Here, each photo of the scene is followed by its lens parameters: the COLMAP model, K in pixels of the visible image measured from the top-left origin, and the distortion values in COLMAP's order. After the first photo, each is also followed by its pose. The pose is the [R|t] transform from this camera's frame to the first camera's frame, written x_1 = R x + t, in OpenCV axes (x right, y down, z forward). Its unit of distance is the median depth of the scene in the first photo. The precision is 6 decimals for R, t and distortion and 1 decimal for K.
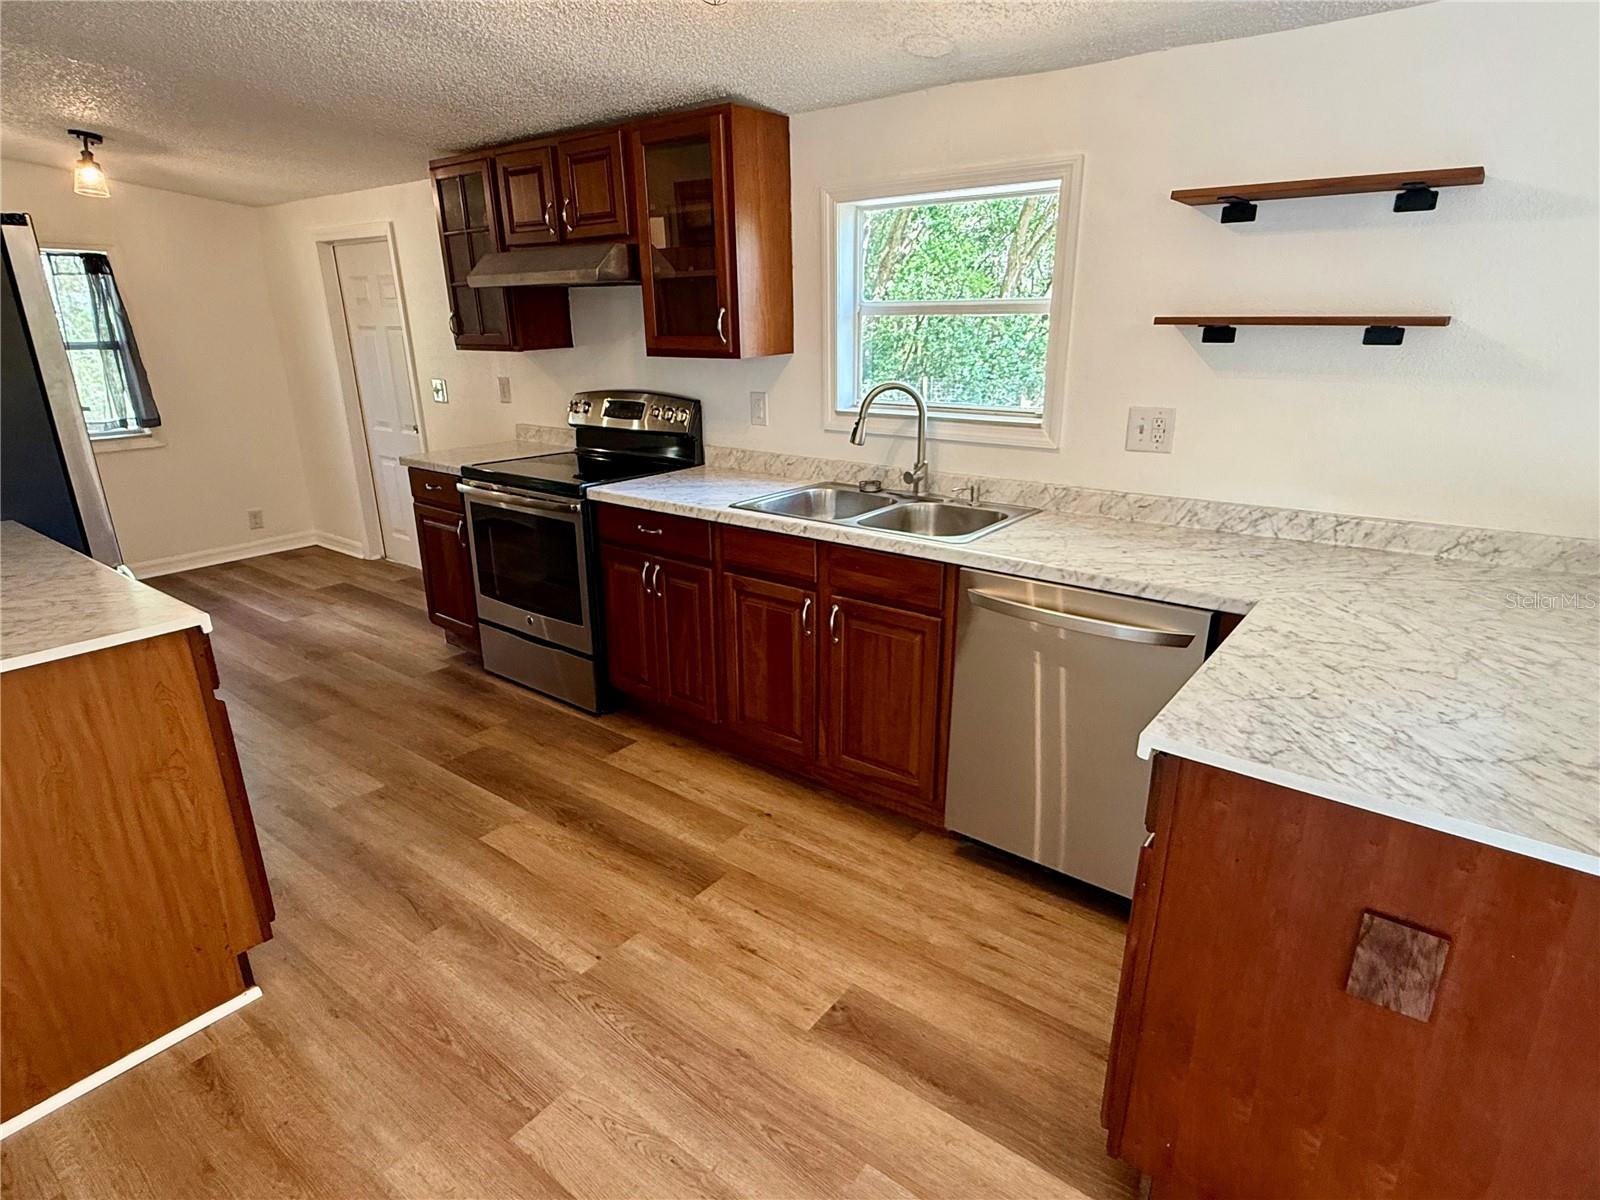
lens RADIAL K [[866.4, 0, 797.8], [0, 866.4, 604.3], [0, 0, 1]] dist [-0.000737, -0.002207]
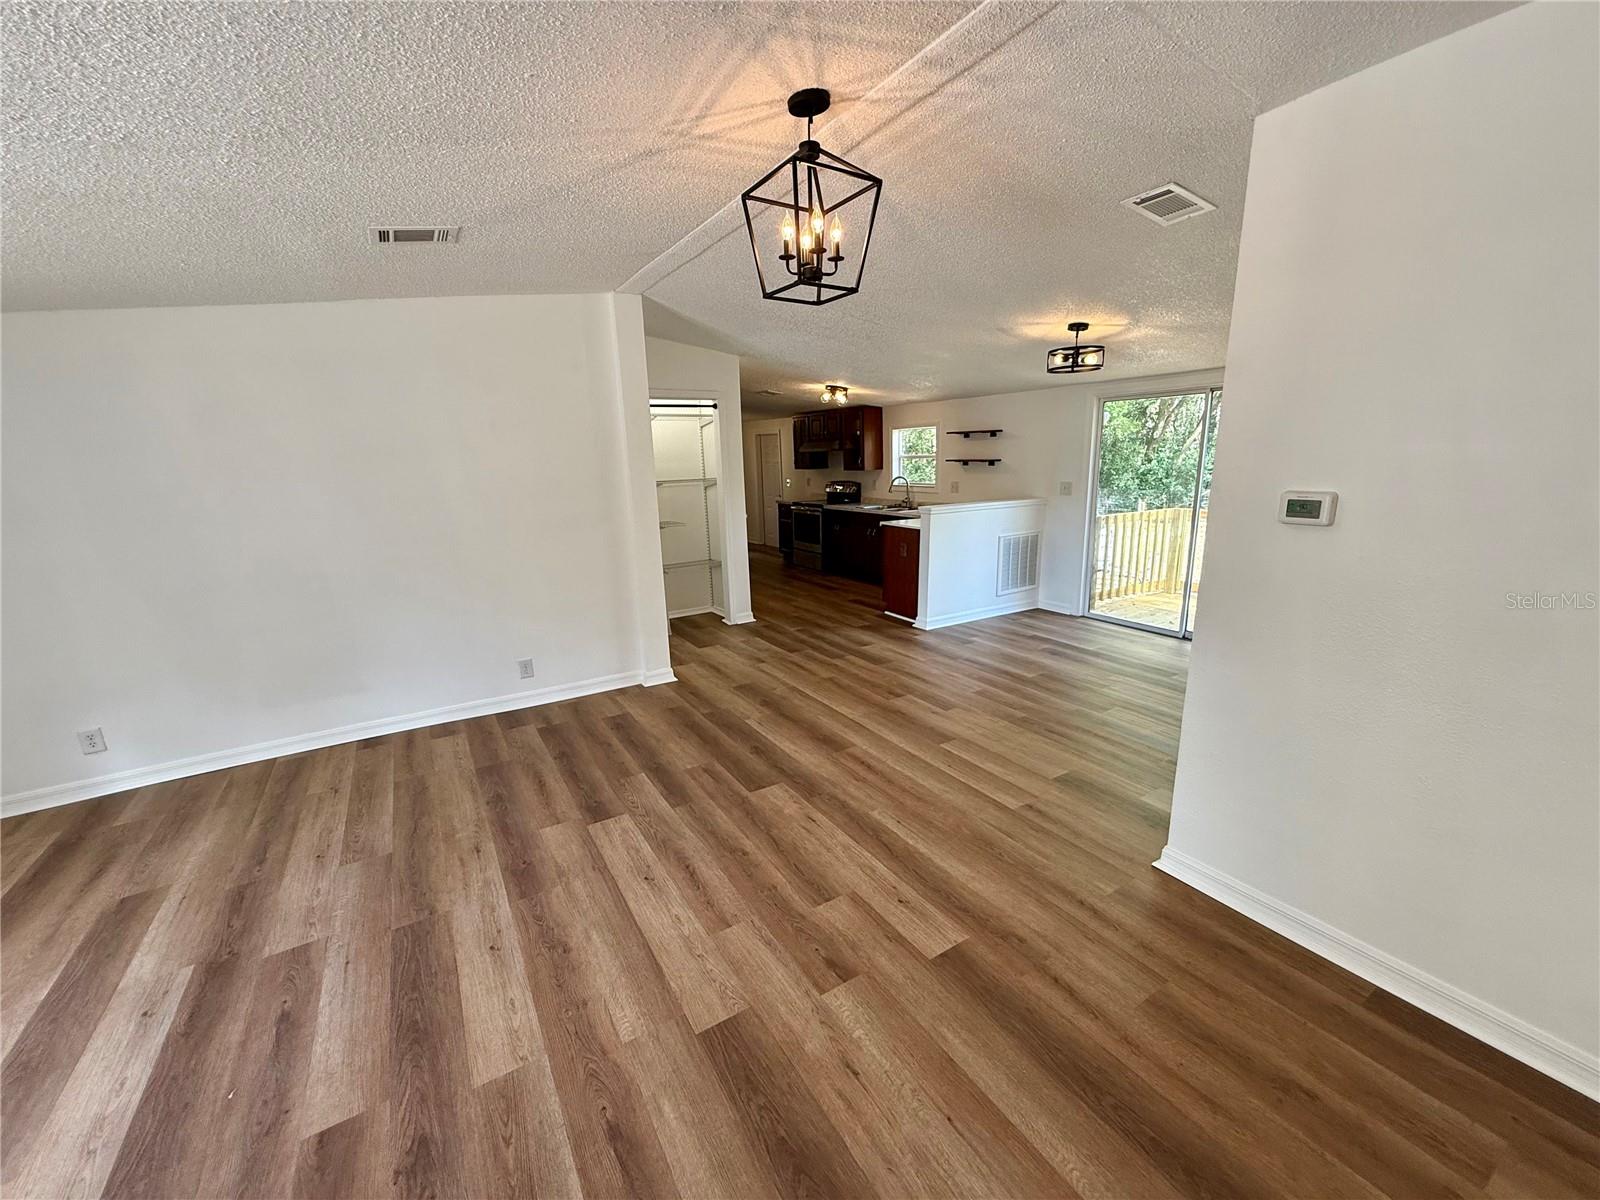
lens RADIAL K [[638.4, 0, 795.8], [0, 638.4, 600.7], [0, 0, 1]] dist [-0.001378, 0.000568]
pose [[0.932911, 0.066770, -0.353864, 0.744210], [-0.097377, 0.992826, -0.069383, 0.549511], [0.346692, 0.099187, 0.932720, -1.799585]]
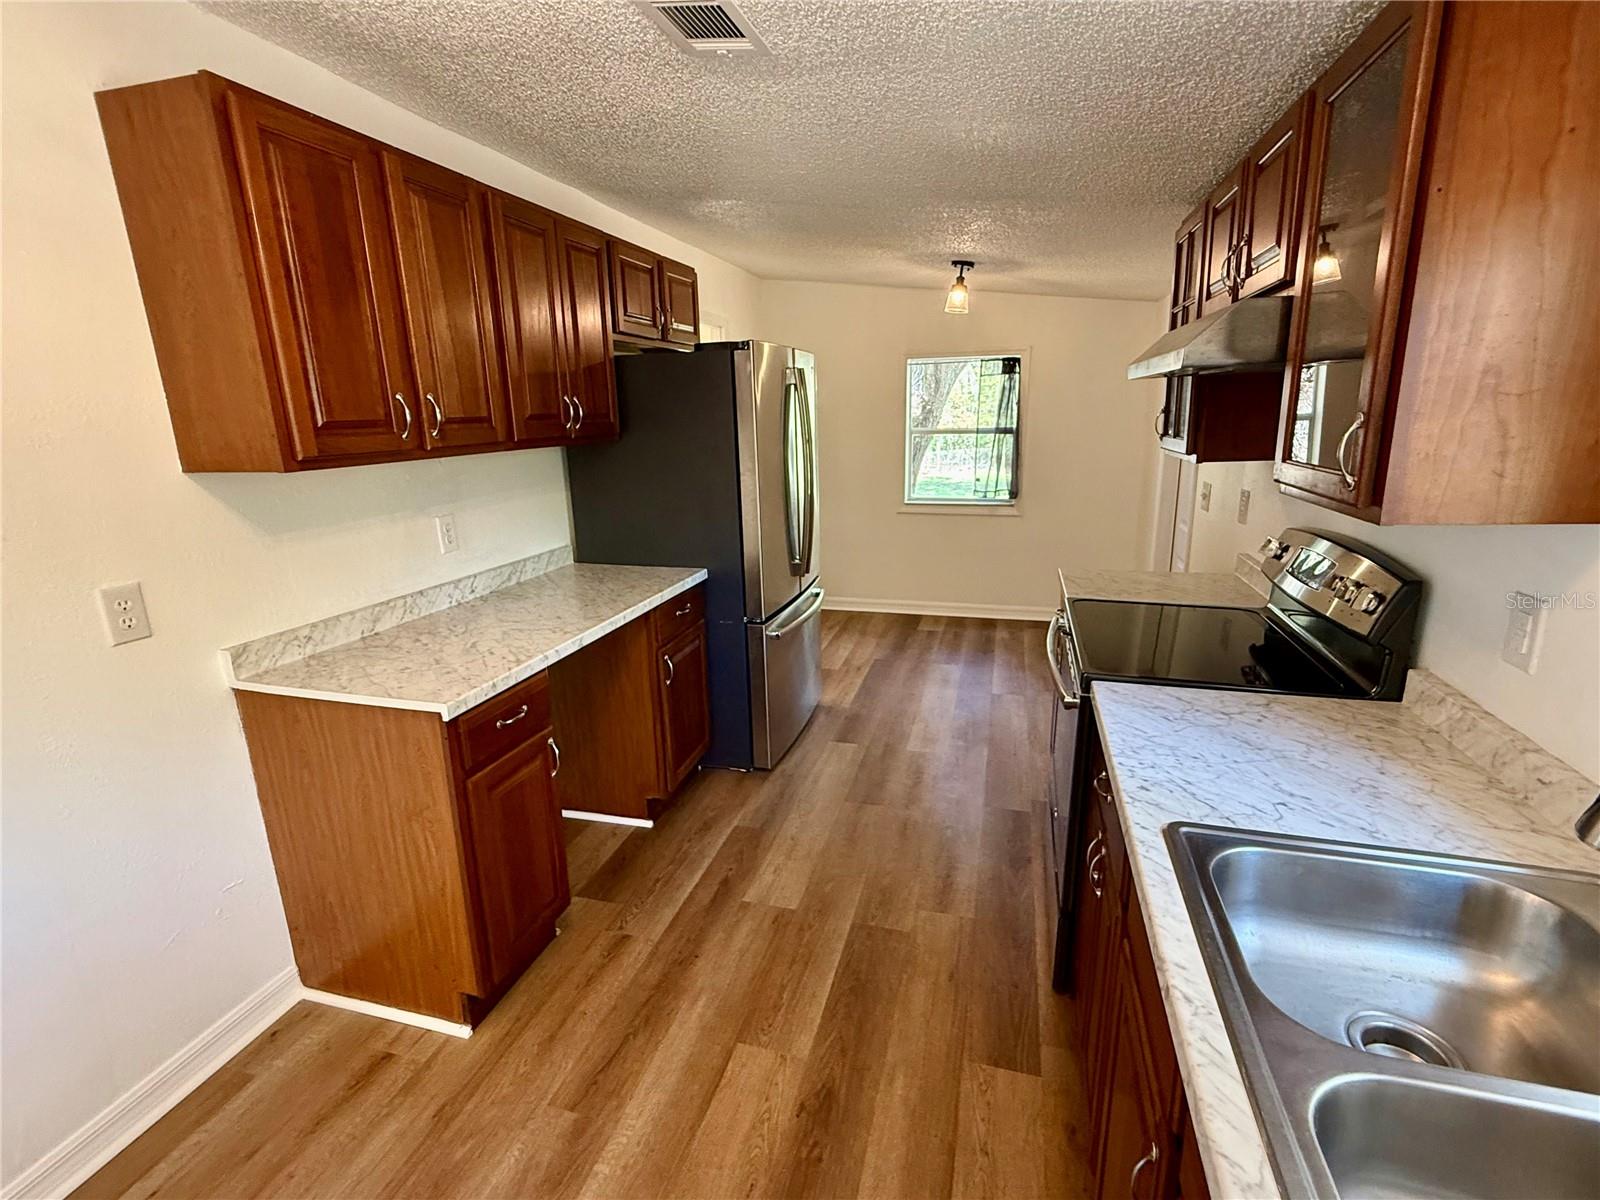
lens RADIAL K [[739.6, 0, 798.2], [0, 739.6, 602.8], [0, 0, 1]] dist [-0.004967, 0.000159]
pose [[0.366382, 0.234244, -0.900496, 0.188964], [-0.274159, 0.952005, 0.136097, -0.239209], [0.889157, 0.197016, 0.413018, 0.655626]]
